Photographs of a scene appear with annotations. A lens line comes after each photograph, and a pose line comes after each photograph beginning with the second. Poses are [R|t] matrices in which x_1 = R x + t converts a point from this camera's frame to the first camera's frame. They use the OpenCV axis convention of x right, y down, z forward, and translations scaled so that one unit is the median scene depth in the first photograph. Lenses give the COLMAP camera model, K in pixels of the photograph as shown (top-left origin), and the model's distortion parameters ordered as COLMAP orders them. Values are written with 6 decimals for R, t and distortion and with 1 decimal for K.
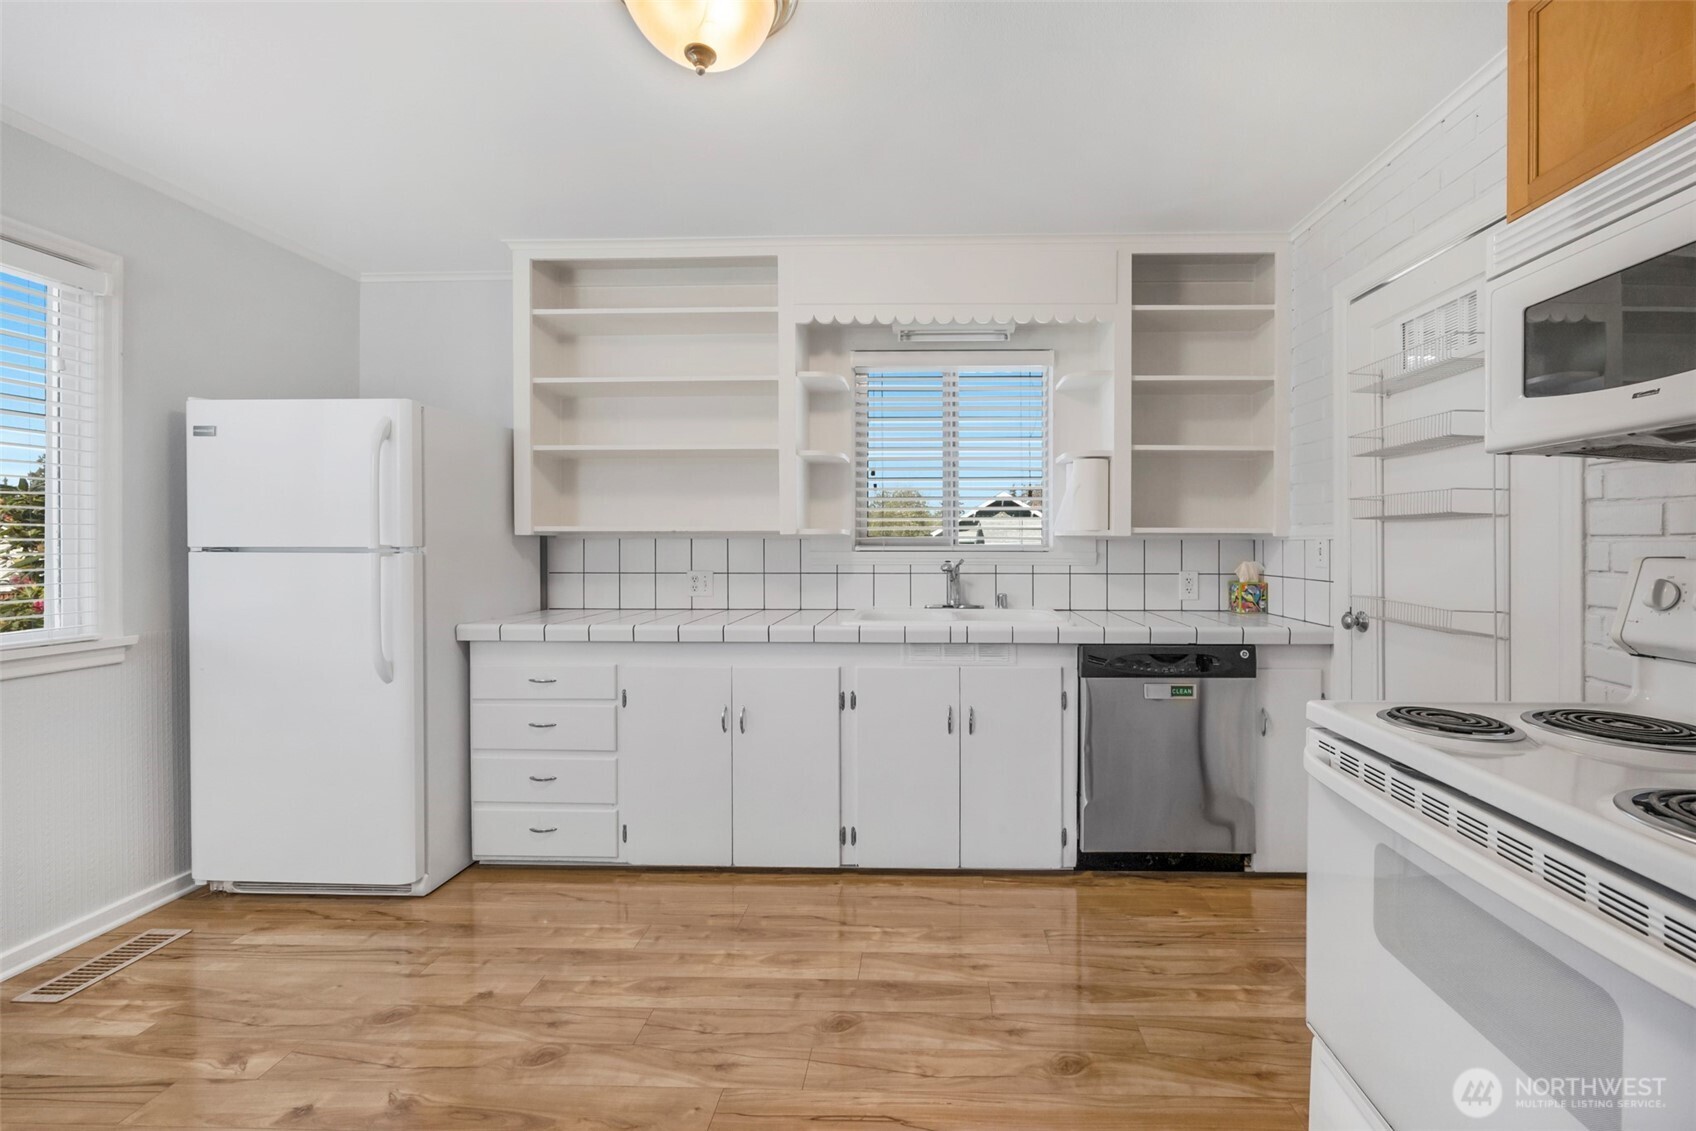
lens RADIAL K [[679.8, 0, 912.8], [0, 679.8, 542.7], [0, 0, 1]] dist [-0.010842, -0.000077]
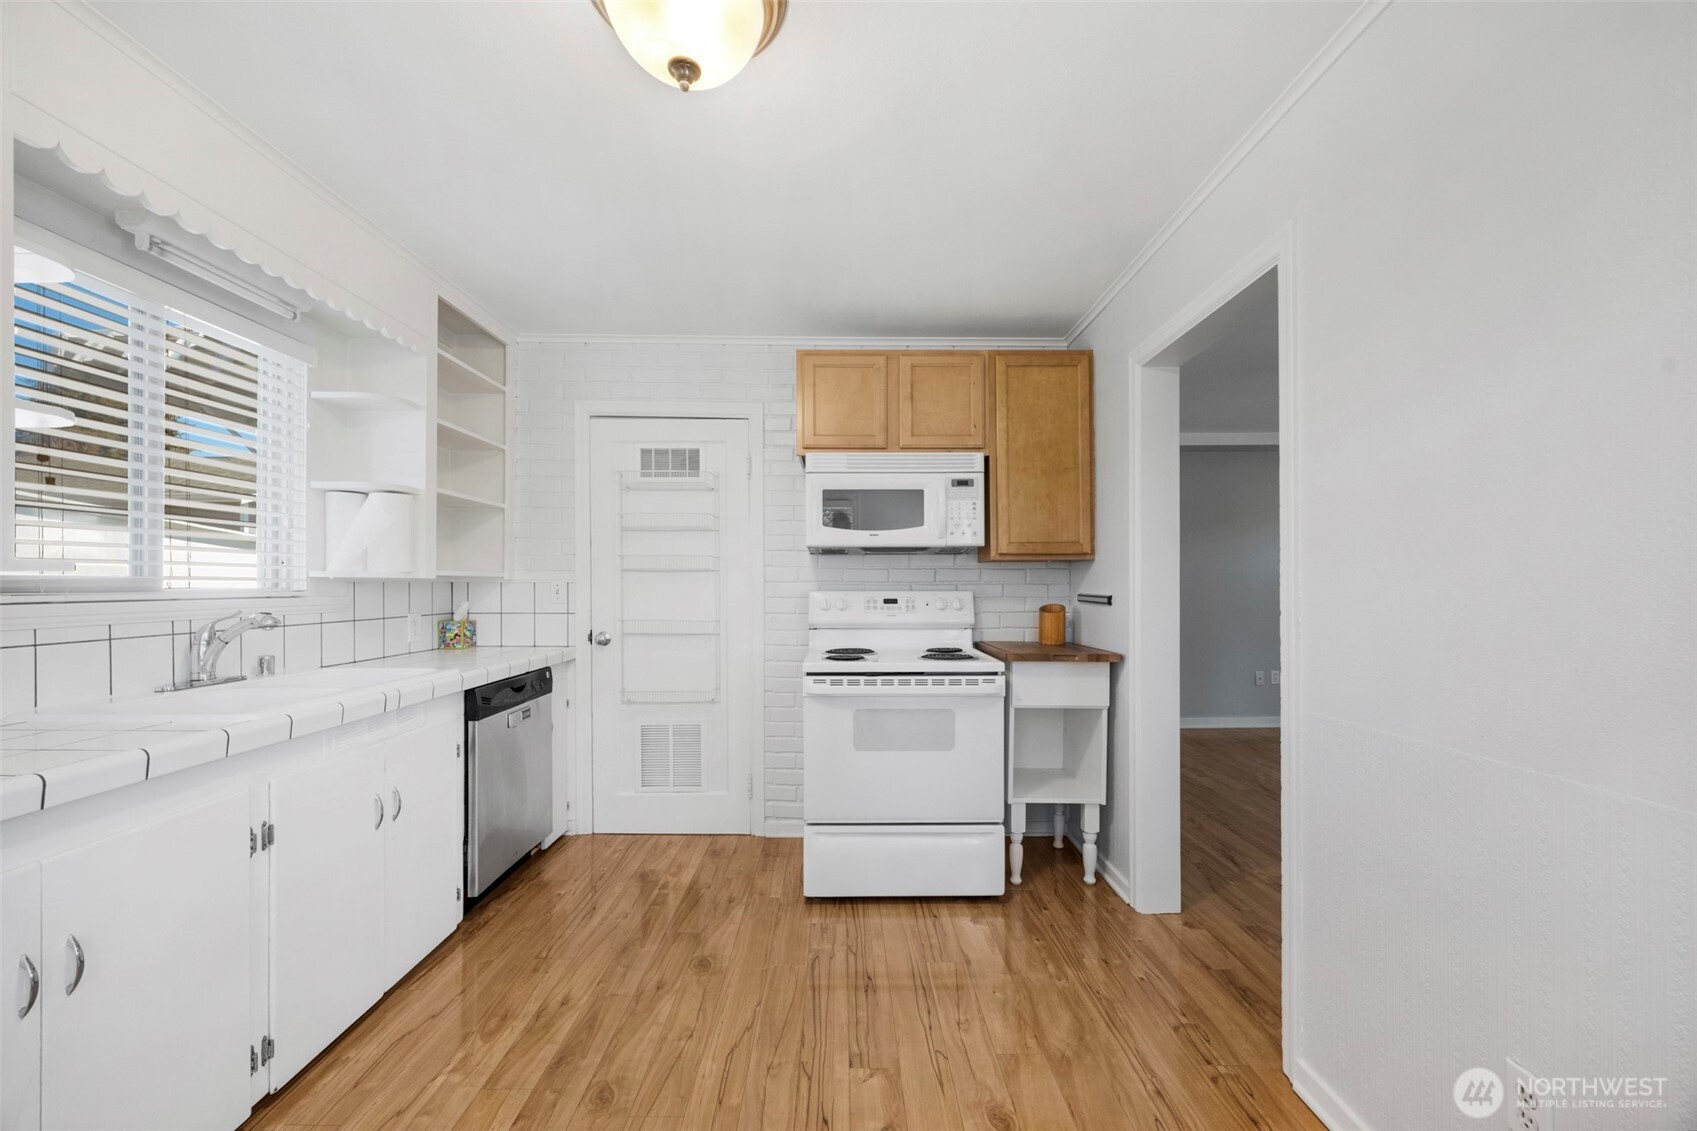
lens RADIAL K [[664.6, 0, 848.5], [0, 664.6, 565.5], [0, 0, 1]] dist [-0.001506, -0.000073]
pose [[-0.037492, 0.025643, 0.998968, -0.897781], [0.001821, 0.999671, -0.025593, -0.004373], [-0.999295, 0.000860, -0.037527, 0.583253]]
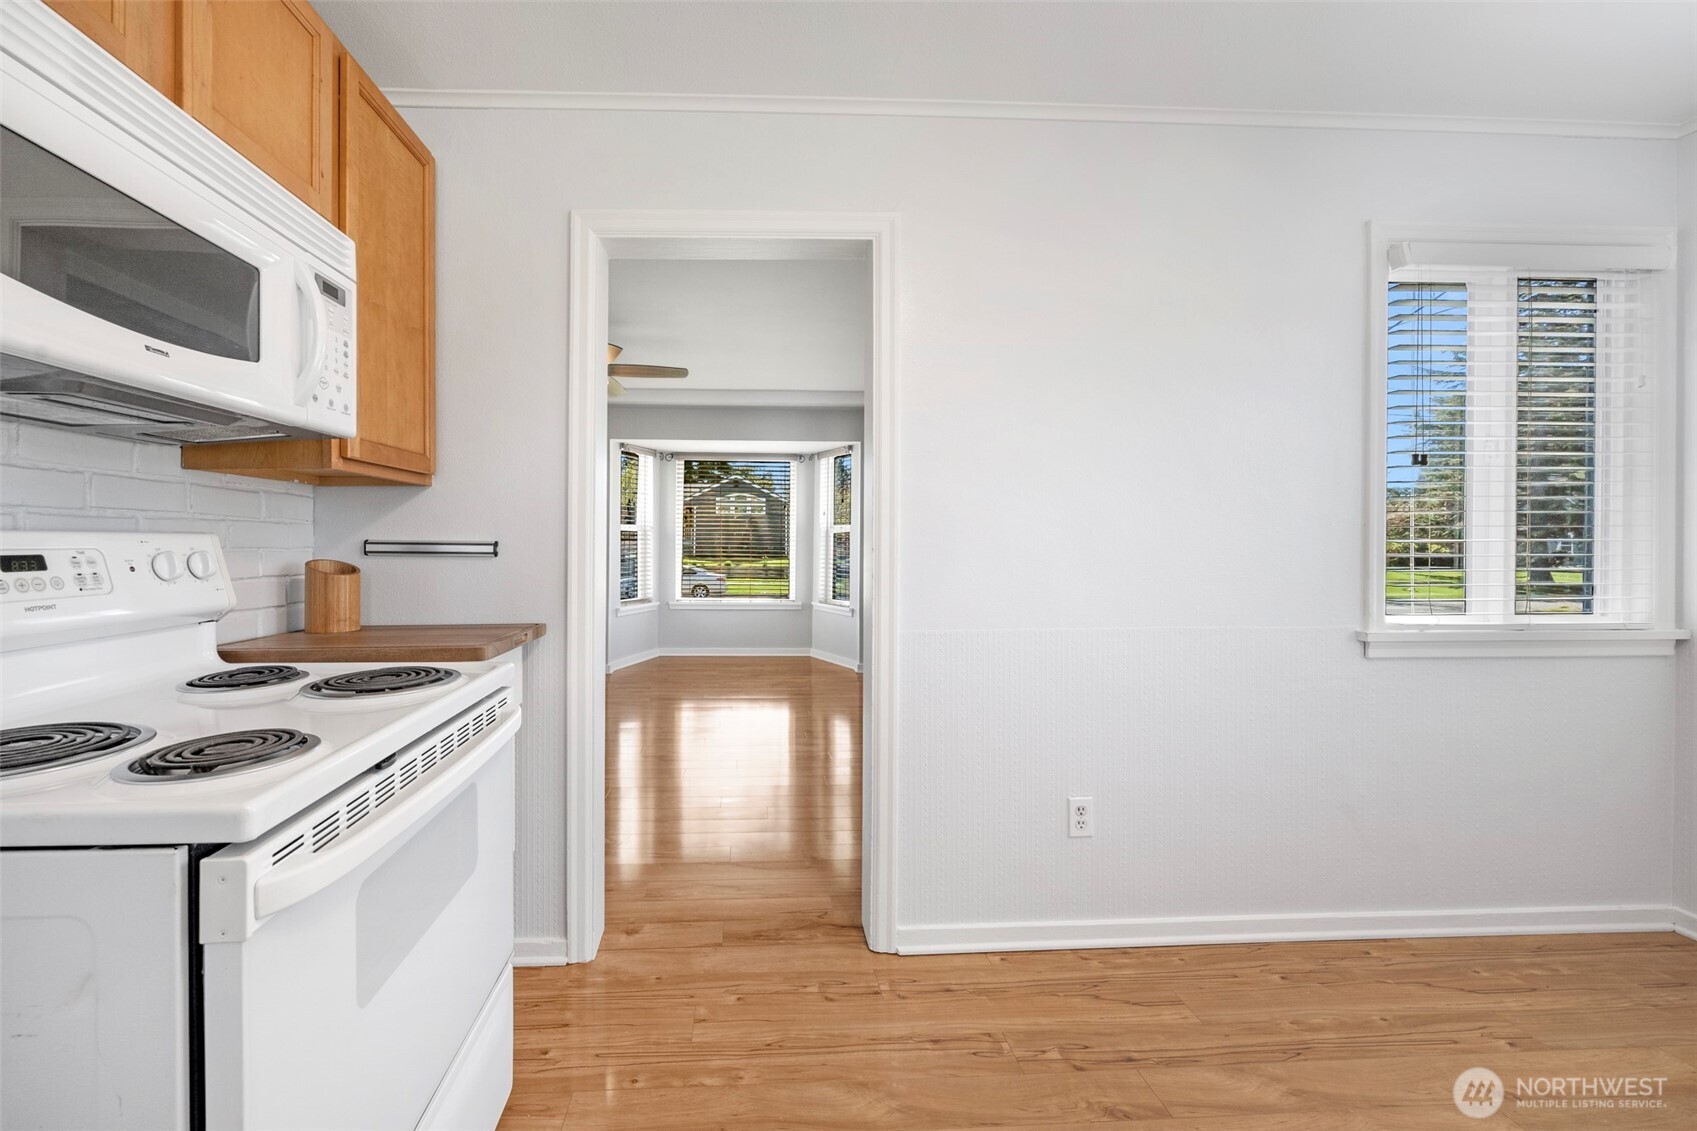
lens RADIAL K [[673.6, 0, 780.6], [0, 673.6, 532.8], [0, 0, 1]] dist [-0.000278, -0.000075]
pose [[-0.996932, -0.005235, -0.078100, 0.140341], [-0.004380, 0.999929, -0.011112, 0.020287], [0.078153, -0.010736, -0.996884, 0.962065]]
